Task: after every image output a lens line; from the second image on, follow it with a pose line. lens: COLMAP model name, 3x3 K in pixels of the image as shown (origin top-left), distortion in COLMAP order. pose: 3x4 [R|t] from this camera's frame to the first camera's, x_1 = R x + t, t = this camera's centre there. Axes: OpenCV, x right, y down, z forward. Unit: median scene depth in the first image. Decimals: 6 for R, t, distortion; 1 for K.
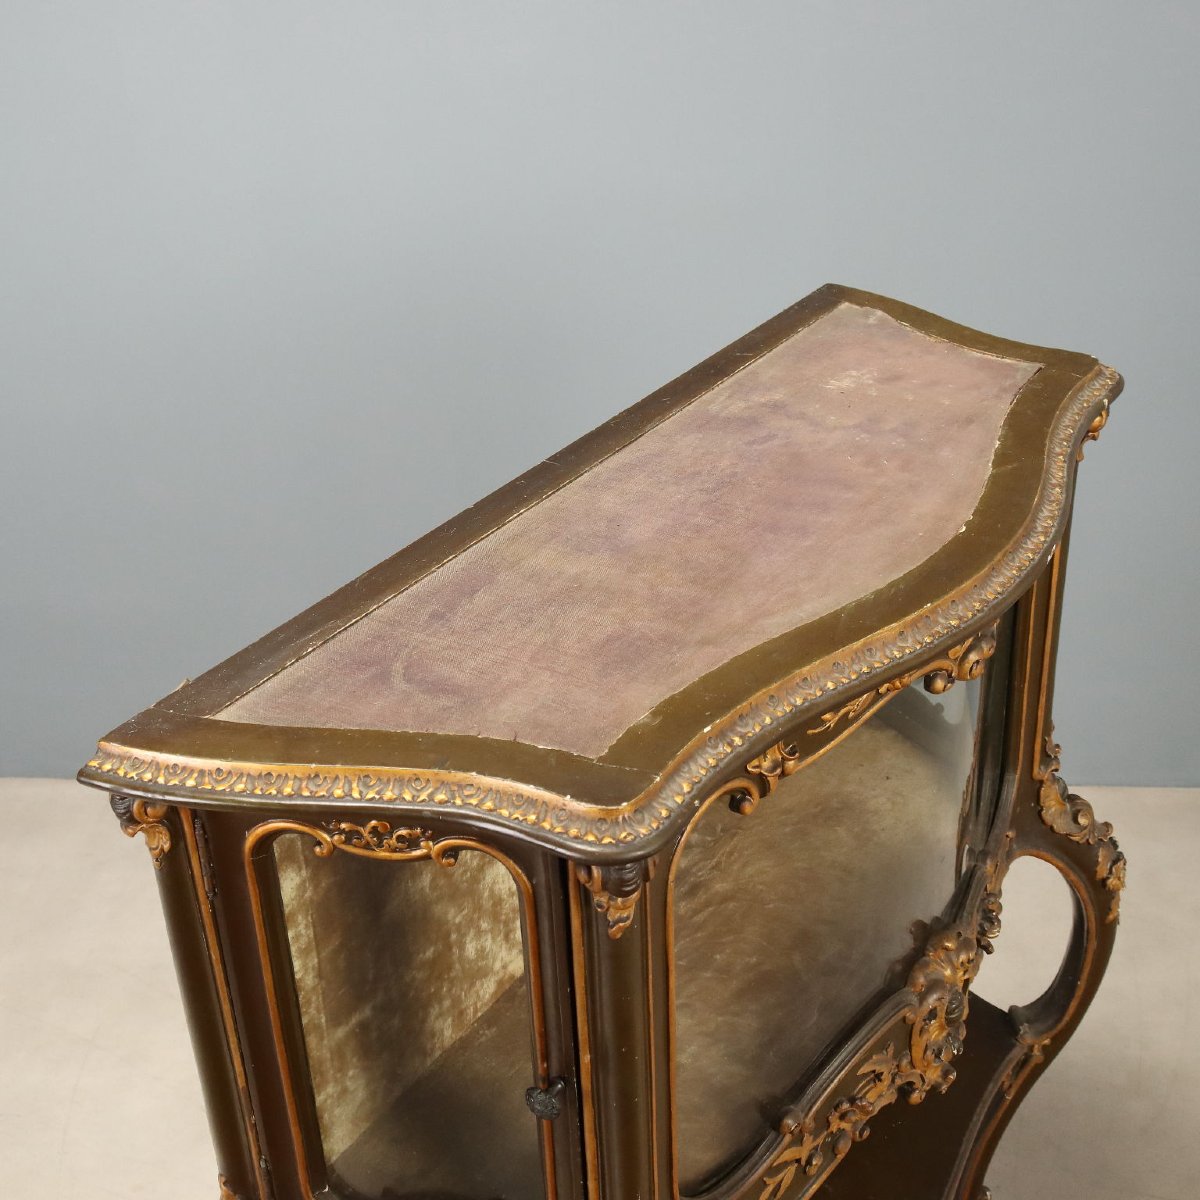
lens RADIAL K [[1734.9, 0, 600.0], [0, 1734.9, 600.0], [0, 0, 1]] dist [0.004403, 0.011685]
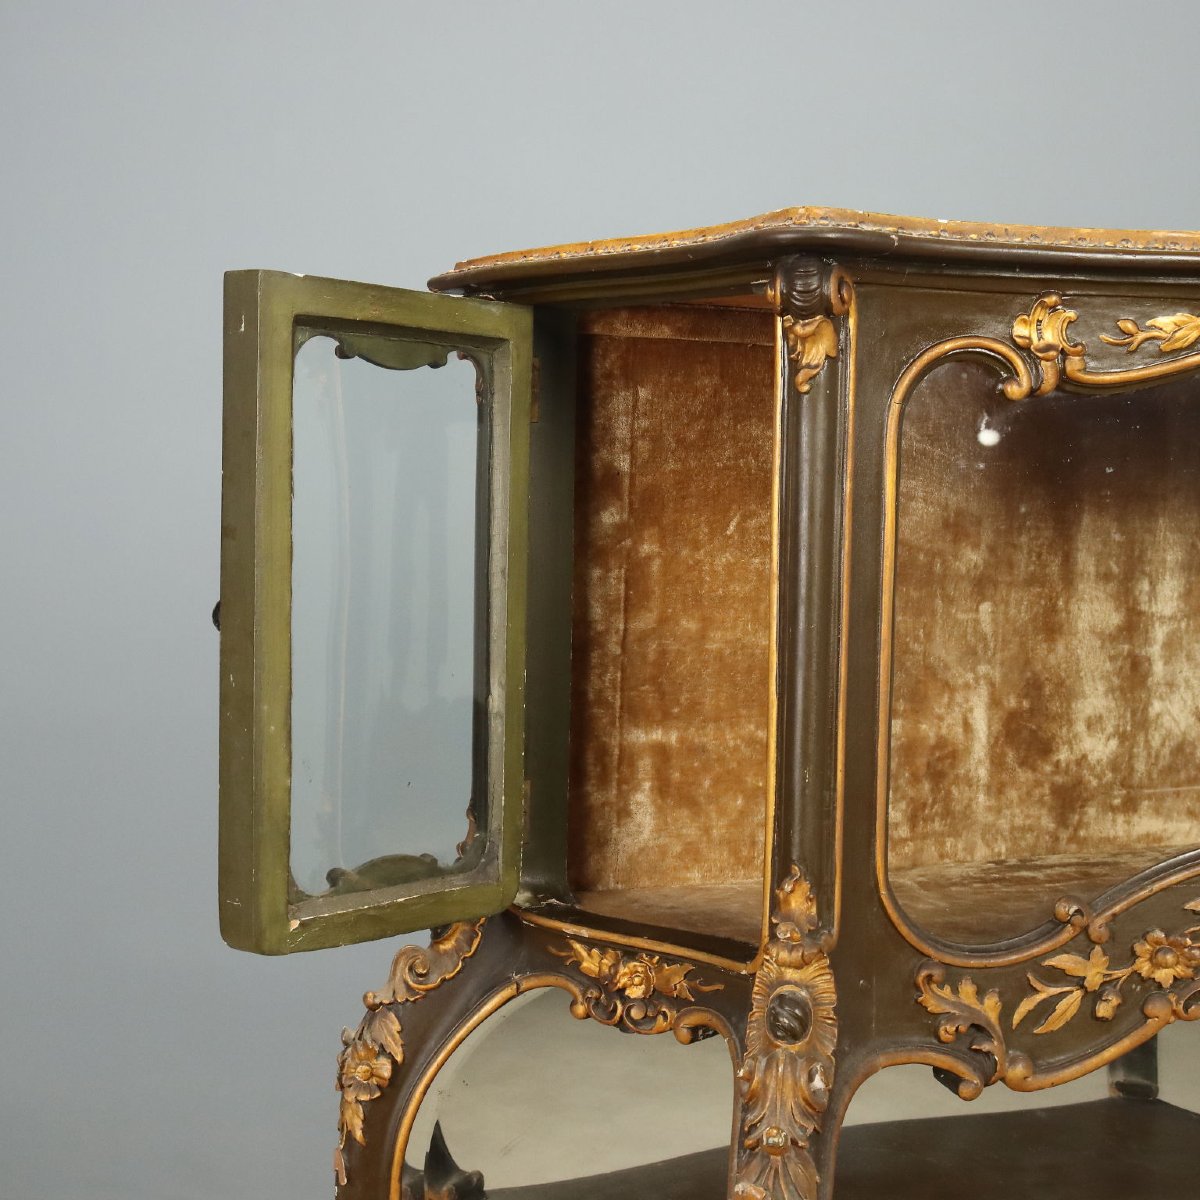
lens RADIAL K [[1790.3, 0, 600.0], [0, 1790.3, 600.0], [0, 0, 1]] dist [-0.026992, 0.051303]
pose [[0.838271, 0.079829, -0.539378, 0.434448], [-0.310832, 0.882708, -0.352435, 0.638929], [0.447978, 0.463092, 0.764762, 0.223222]]
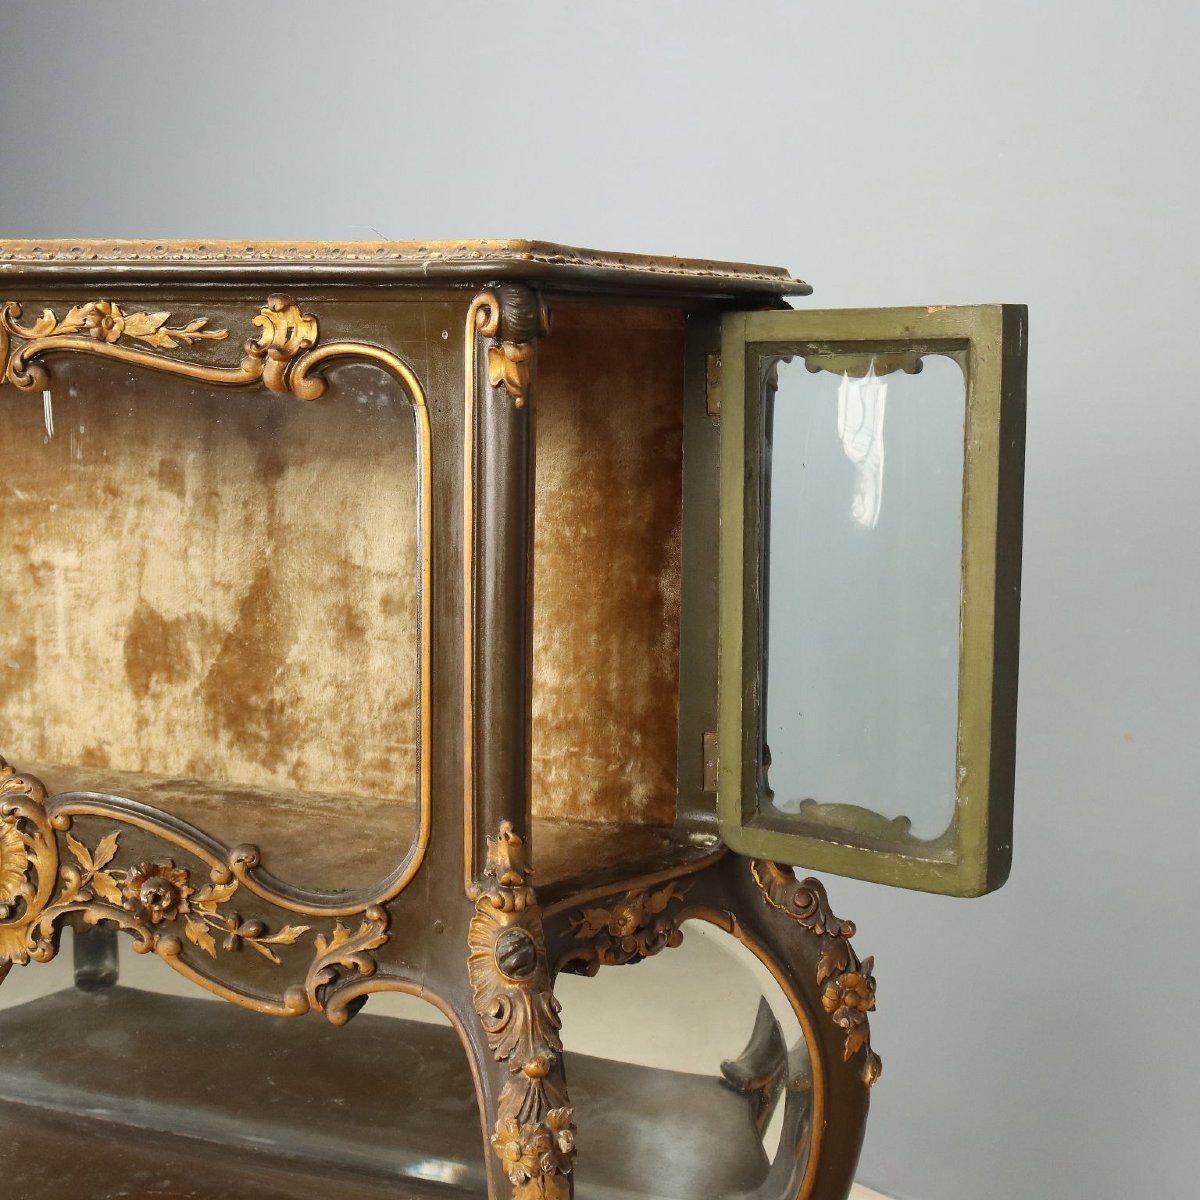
lens RADIAL K [[1790.3, 0, 600.0], [0, 1790.3, 600.0], [0, 0, 1]] dist [-0.026992, 0.051303]
pose [[0.240041, 0.176148, -0.954648, 1.405331], [-0.501169, 0.864699, 0.033535, -0.072644], [0.831390, 0.470390, 0.295844, 1.205401]]
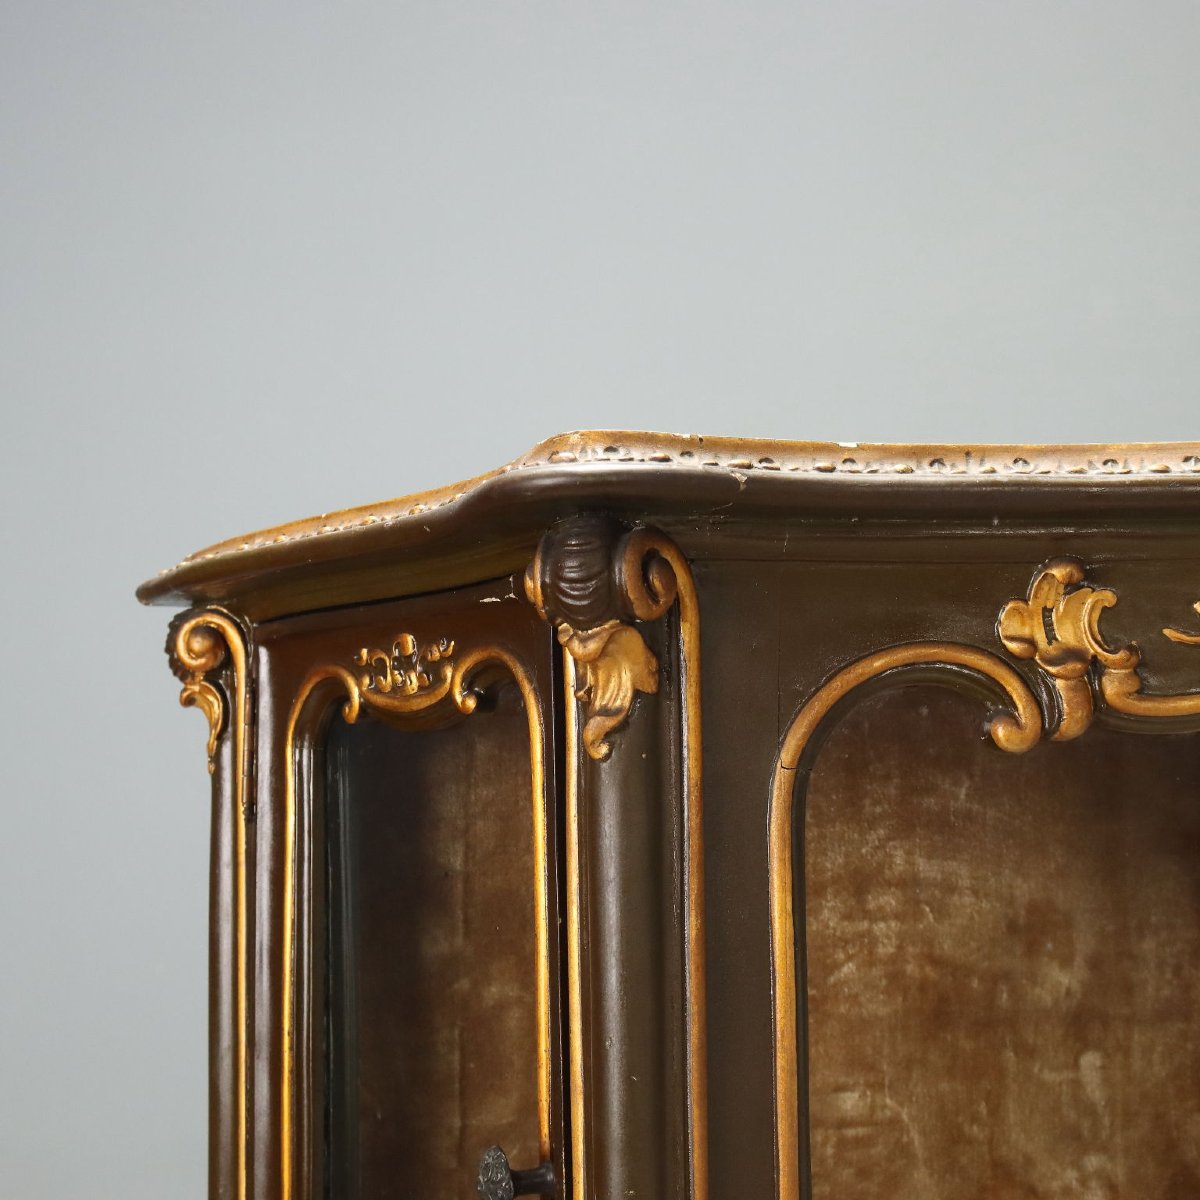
lens RADIAL K [[1957.9, 0, 600.0], [0, 1957.9, 600.0], [0, 0, 1]] dist [-0.014508, 0.029828]
pose [[0.762378, -0.046115, -0.645486, 0.379574], [-0.330347, 0.829971, -0.449466, 0.398192], [0.556462, 0.555897, 0.617518, 0.558586]]
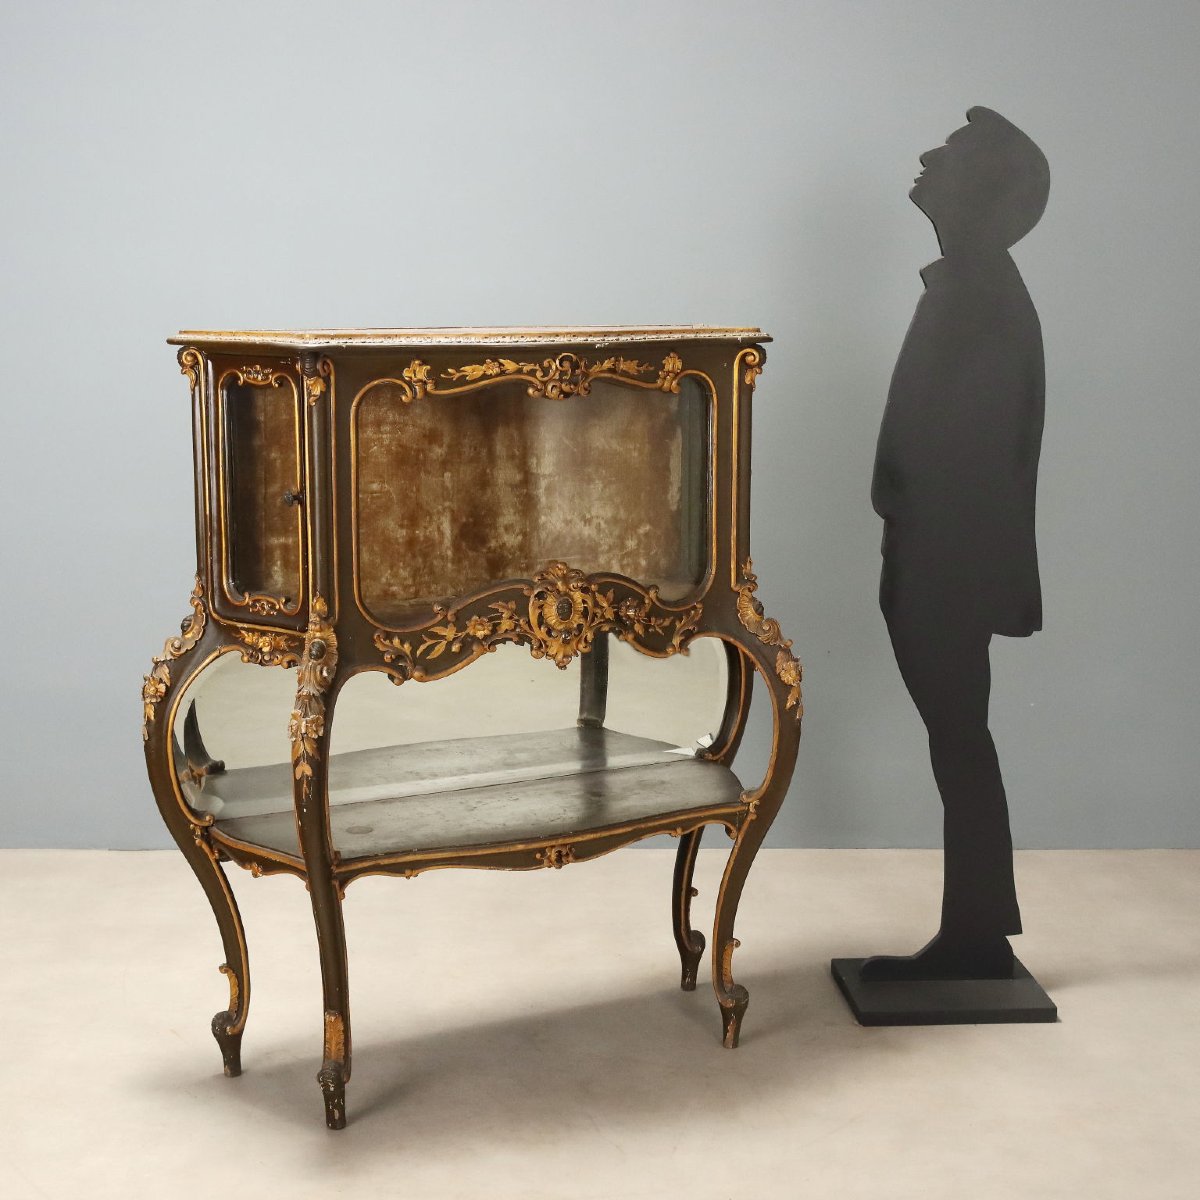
lens RADIAL K [[1957.9, 0, 600.0], [0, 1957.9, 600.0], [0, 0, 1]] dist [-0.014508, 0.029828]
pose [[0.876137, 0.119780, -0.466945, 1.578044], [-0.268477, 0.925753, -0.266275, 1.003870], [0.400381, 0.358657, 0.843244, -0.997604]]
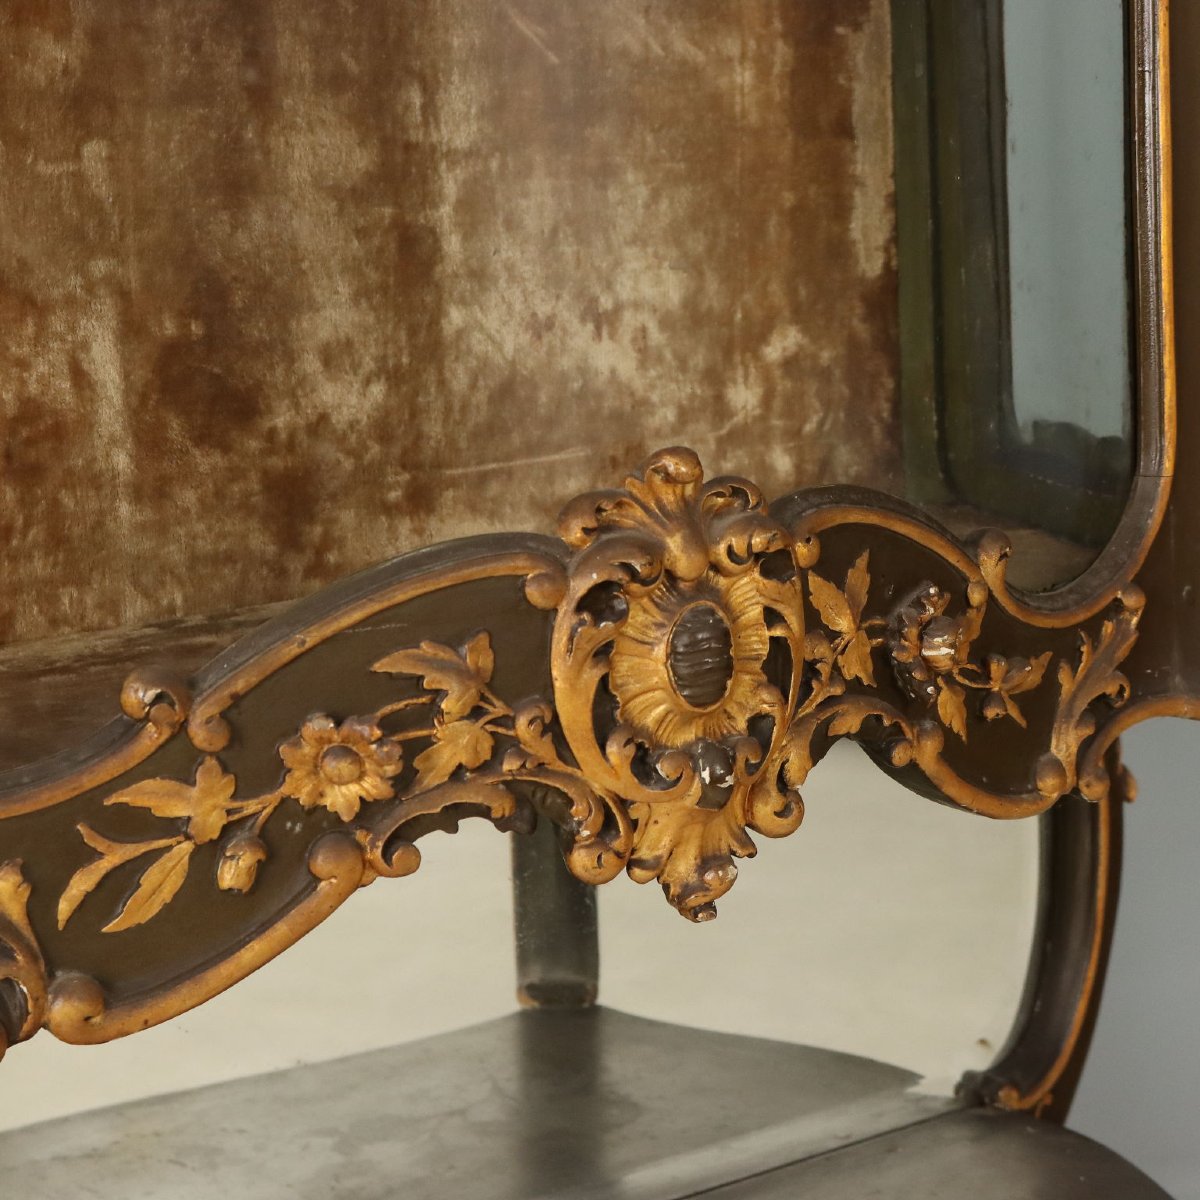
lens RADIAL K [[2964.0, 0, 600.0], [0, 2964.0, 600.0], [0, 0, 1]] dist [0.066463, -0.369824]
pose [[0.938649, 0.059525, -0.339698, 0.548026], [-0.165754, 0.941632, -0.293009, 0.564558], [0.302430, 0.331339, 0.893729, 0.438905]]
